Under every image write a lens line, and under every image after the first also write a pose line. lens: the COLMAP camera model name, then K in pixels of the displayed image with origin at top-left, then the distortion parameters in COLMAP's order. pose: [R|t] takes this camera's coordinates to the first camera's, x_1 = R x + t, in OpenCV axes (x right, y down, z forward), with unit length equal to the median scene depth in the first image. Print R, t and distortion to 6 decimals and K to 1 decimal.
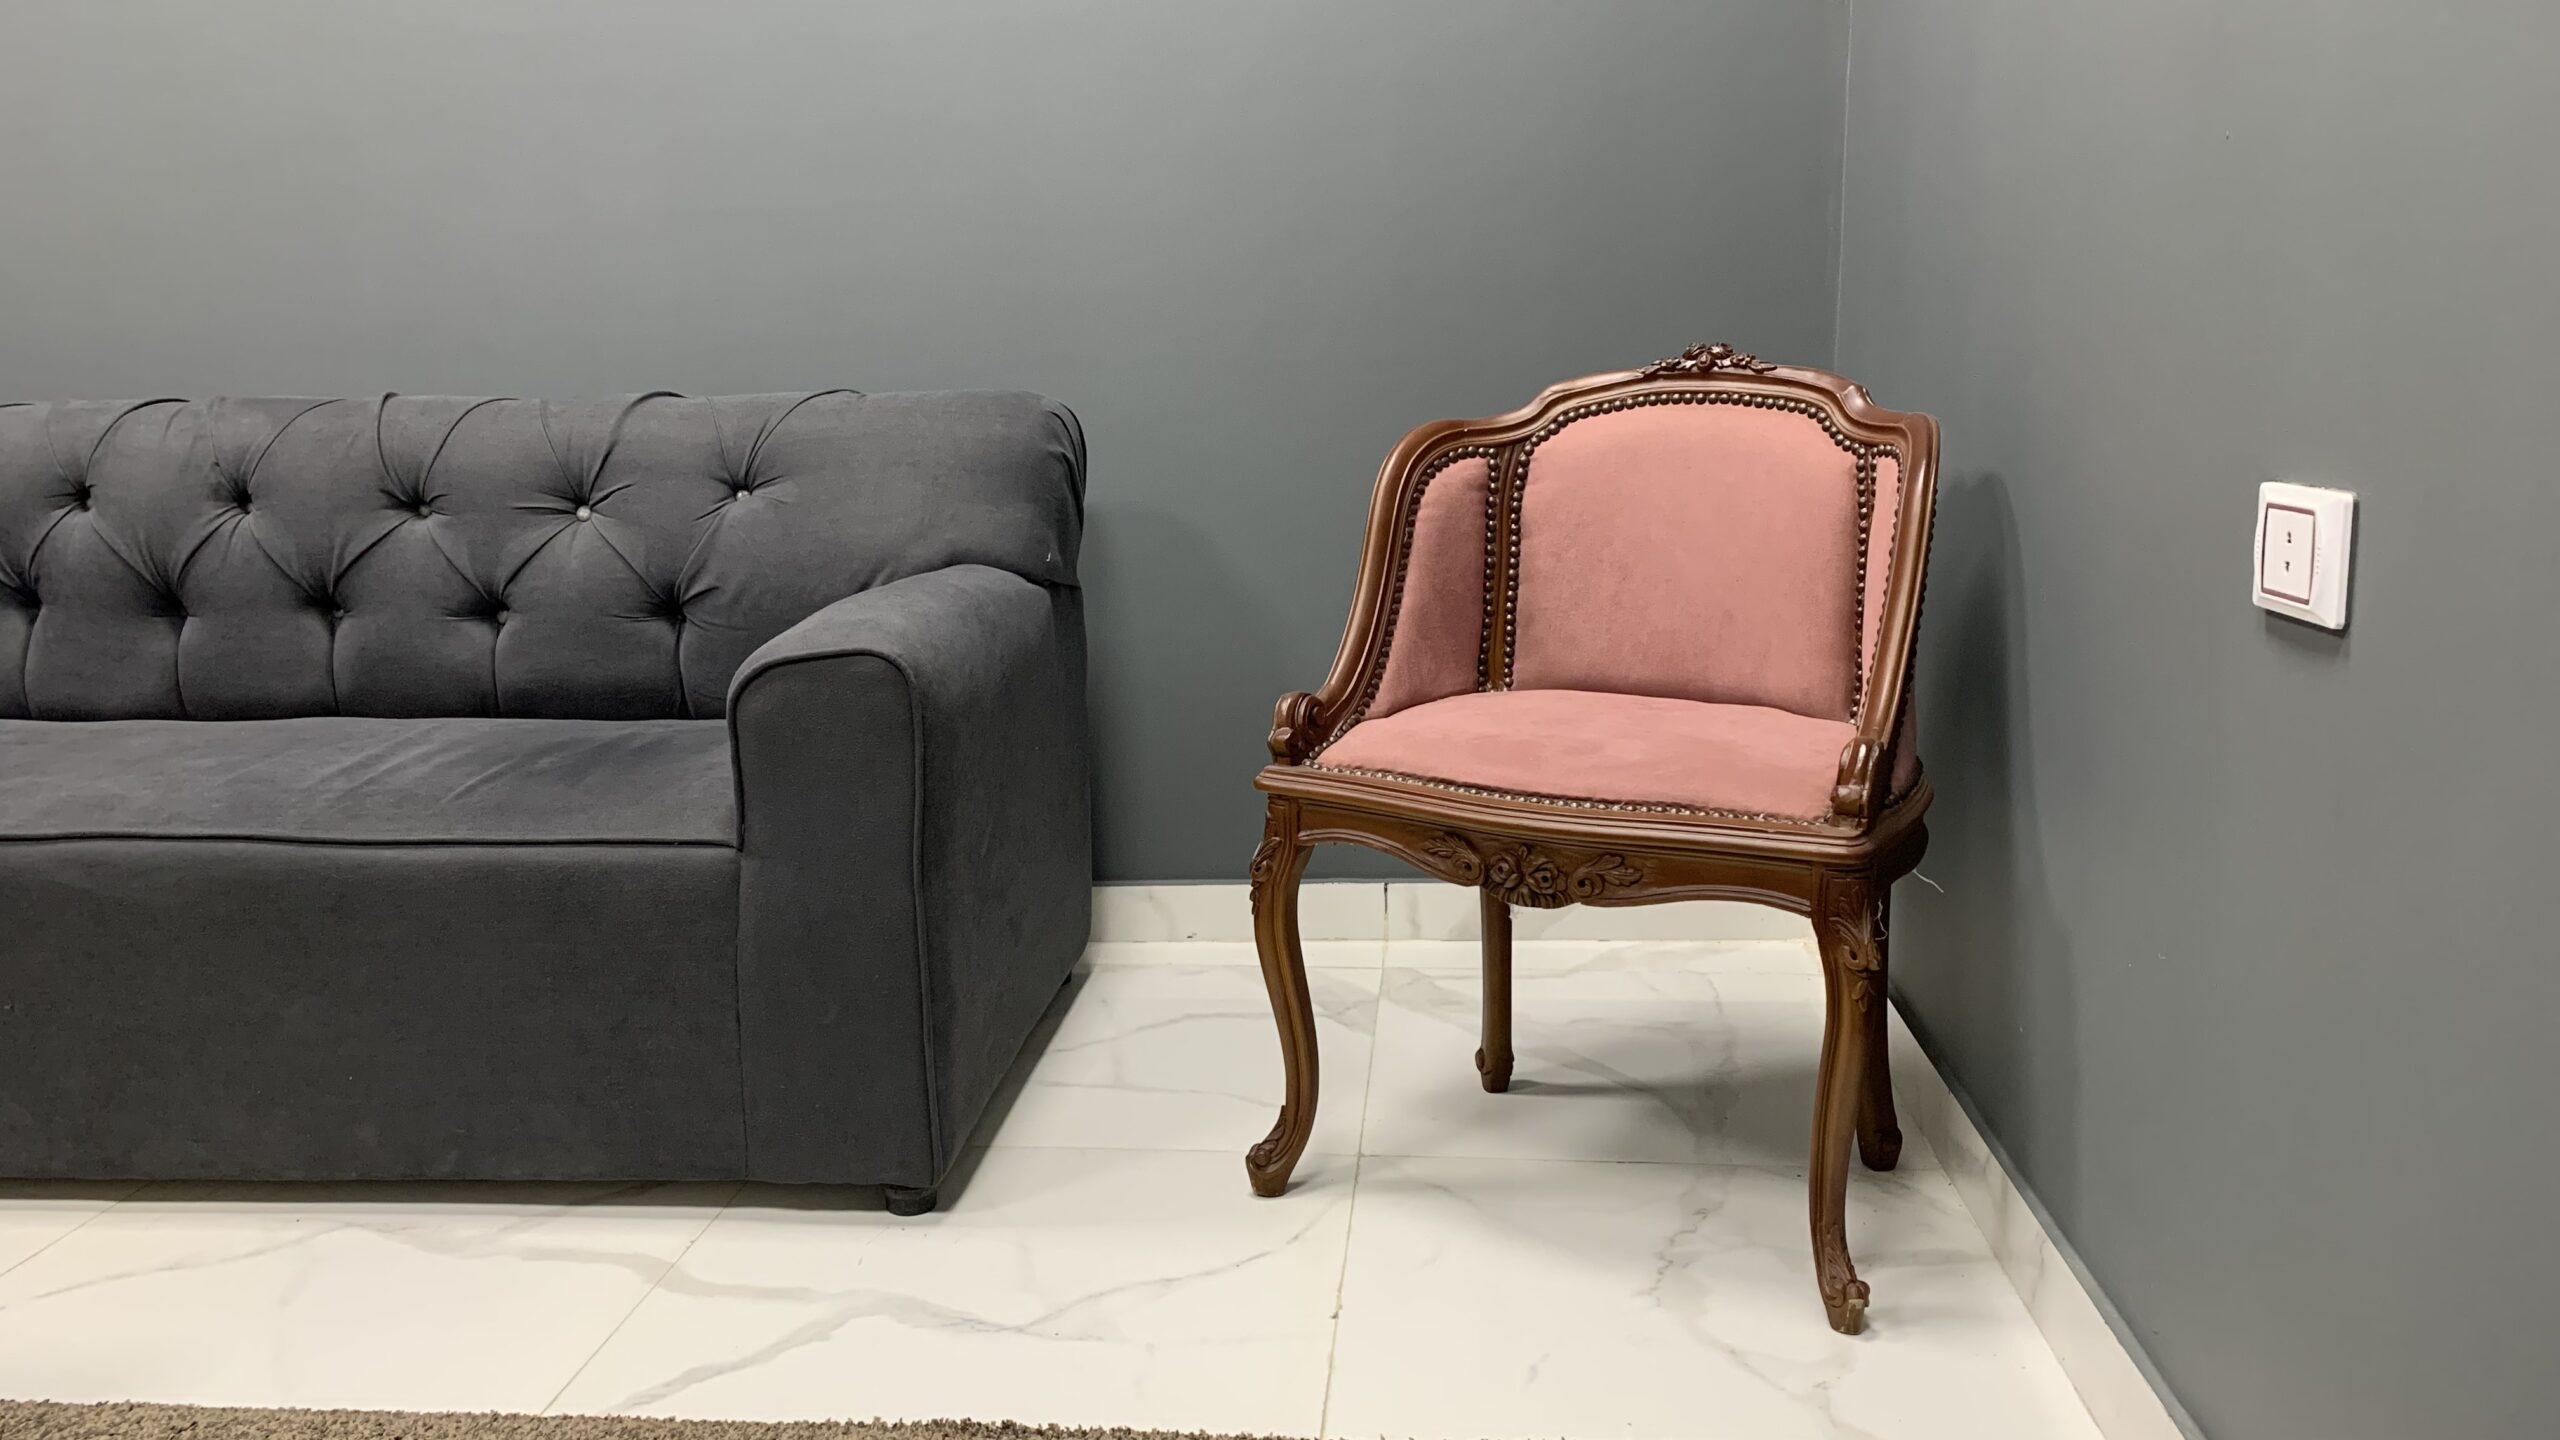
lens RADIAL K [[1886.9, 0, 1280.0], [0, 1886.9, 720.0], [0, 0, 1]] dist [0.003266, -0.005458]
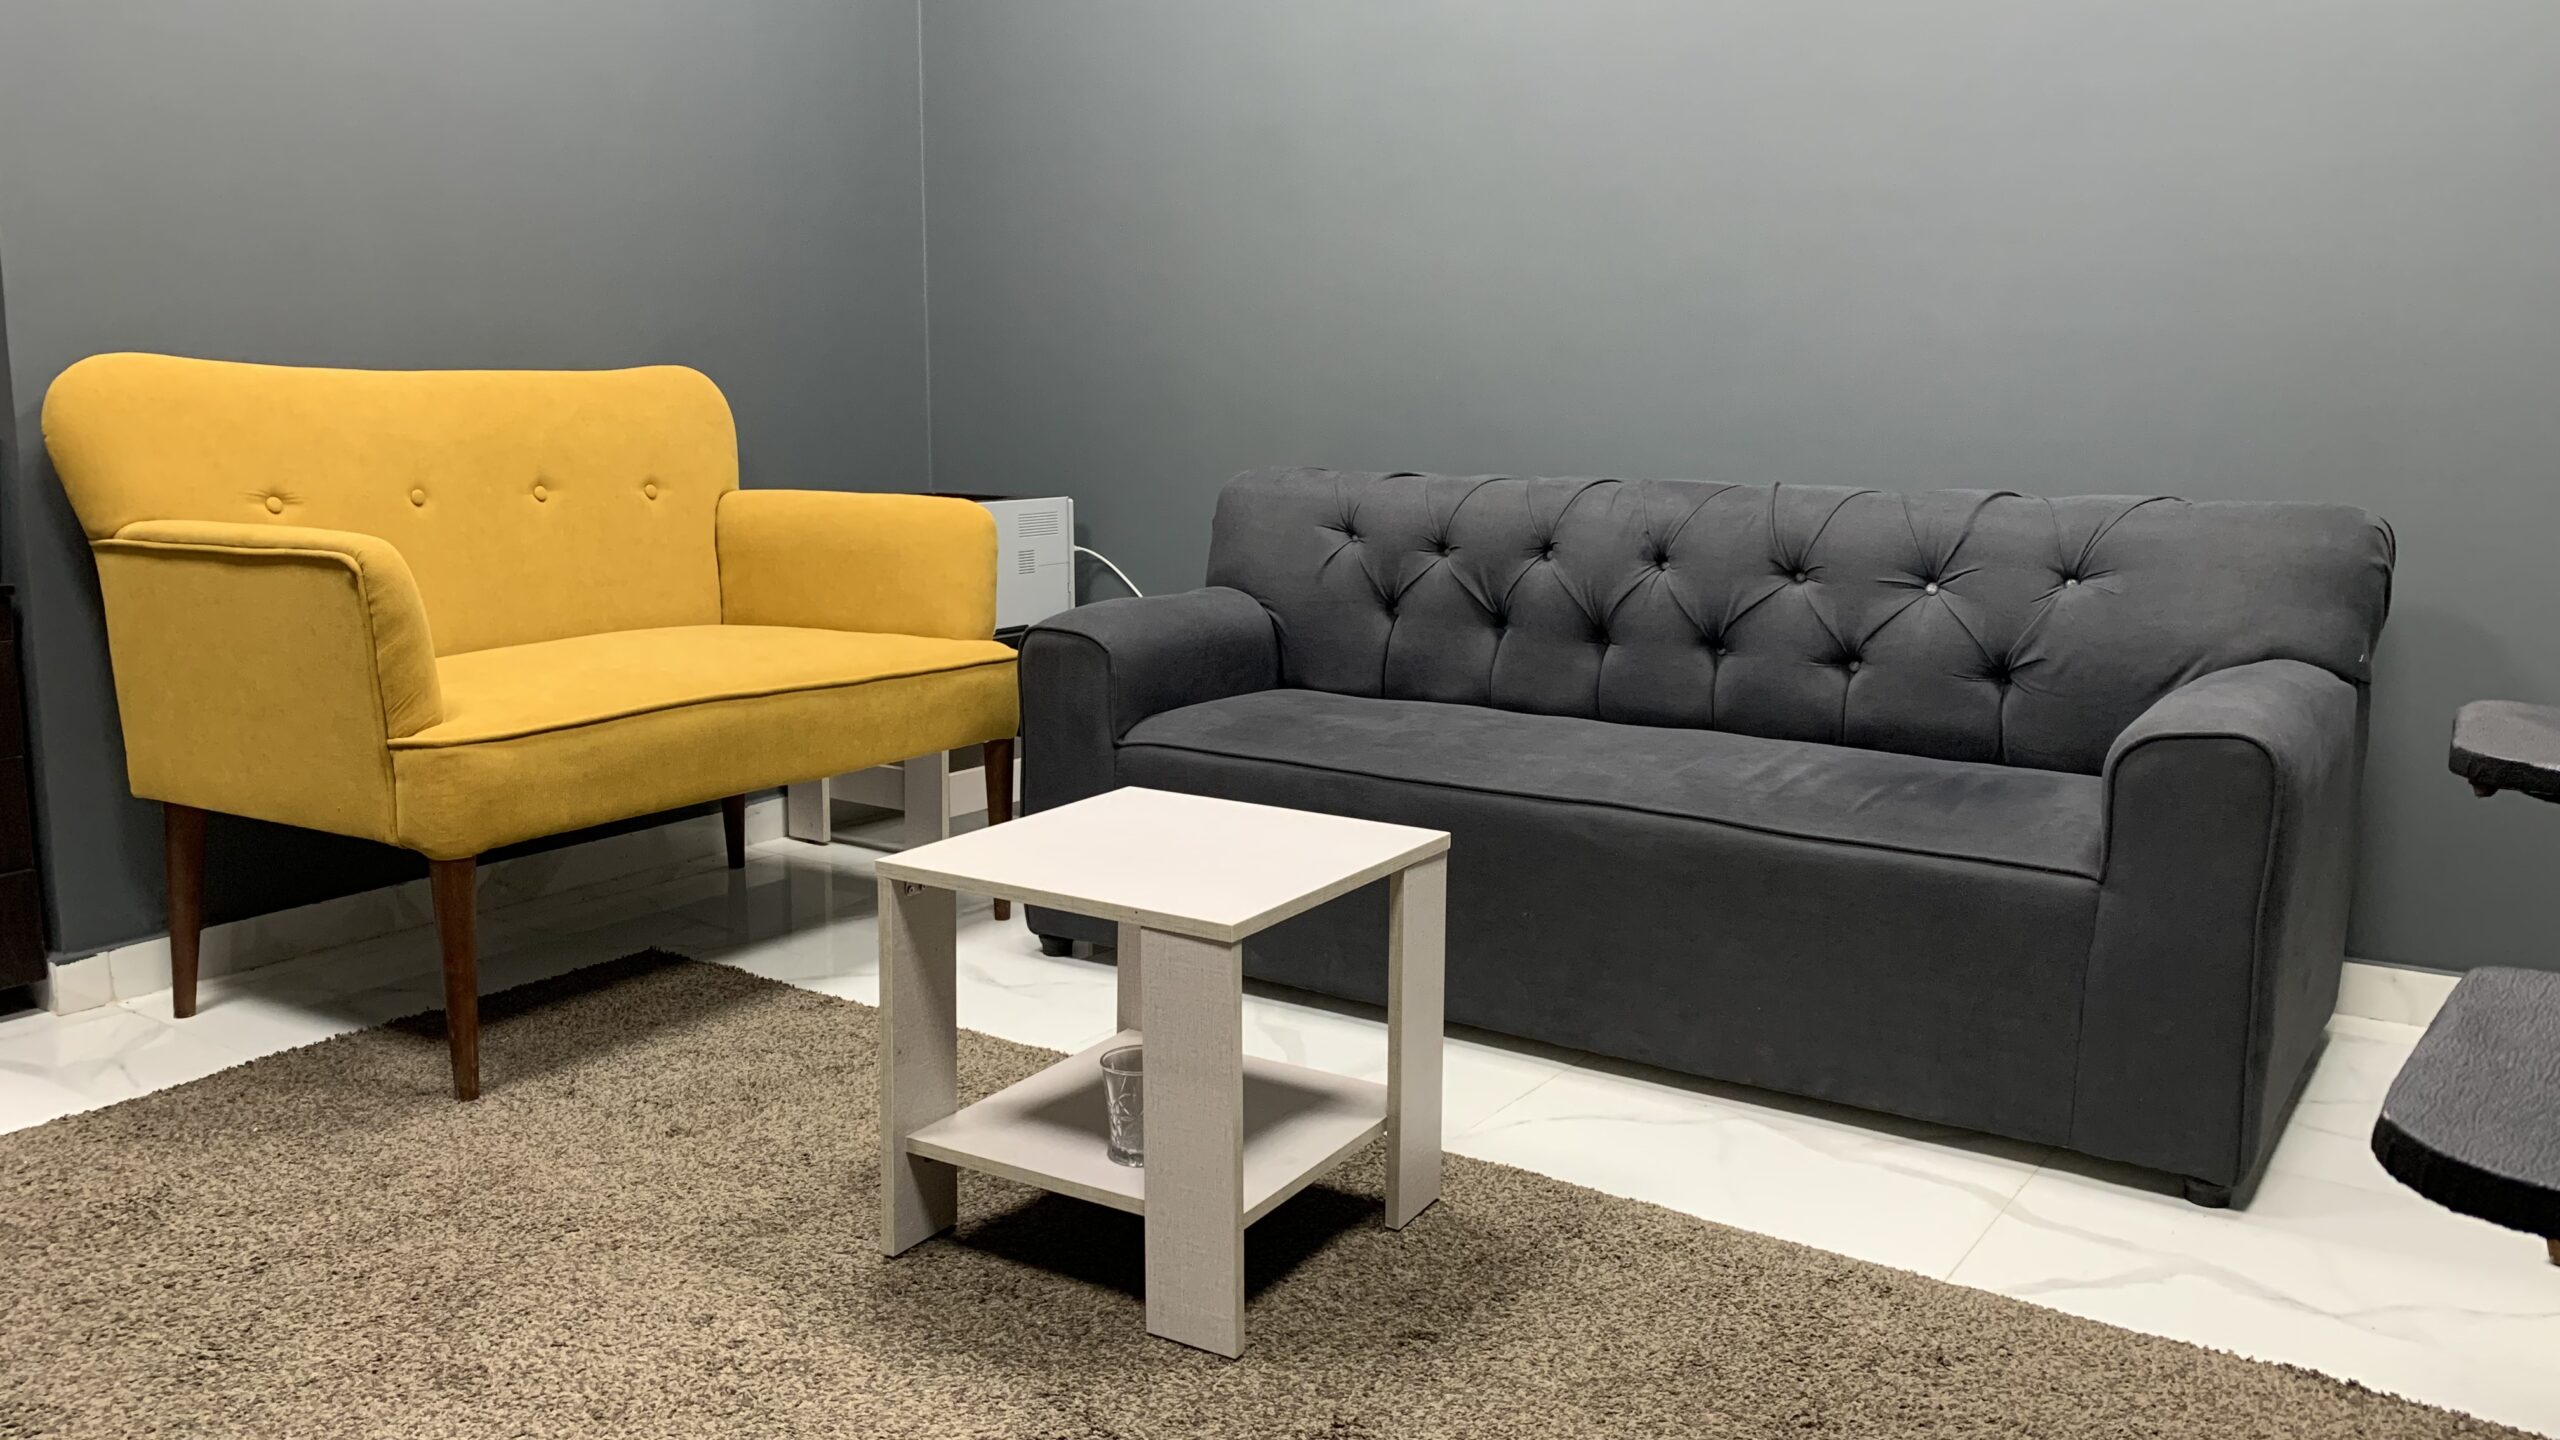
lens RADIAL K [[1886.9, 0, 1280.0], [0, 1886.9, 720.0], [0, 0, 1]] dist [0.003266, -0.005458]
pose [[0.865621, 0.104575, -0.489657, -0.125793], [-0.108125, 0.993913, 0.021123, -0.004482], [0.488885, 0.034660, 0.871659, -0.281433]]
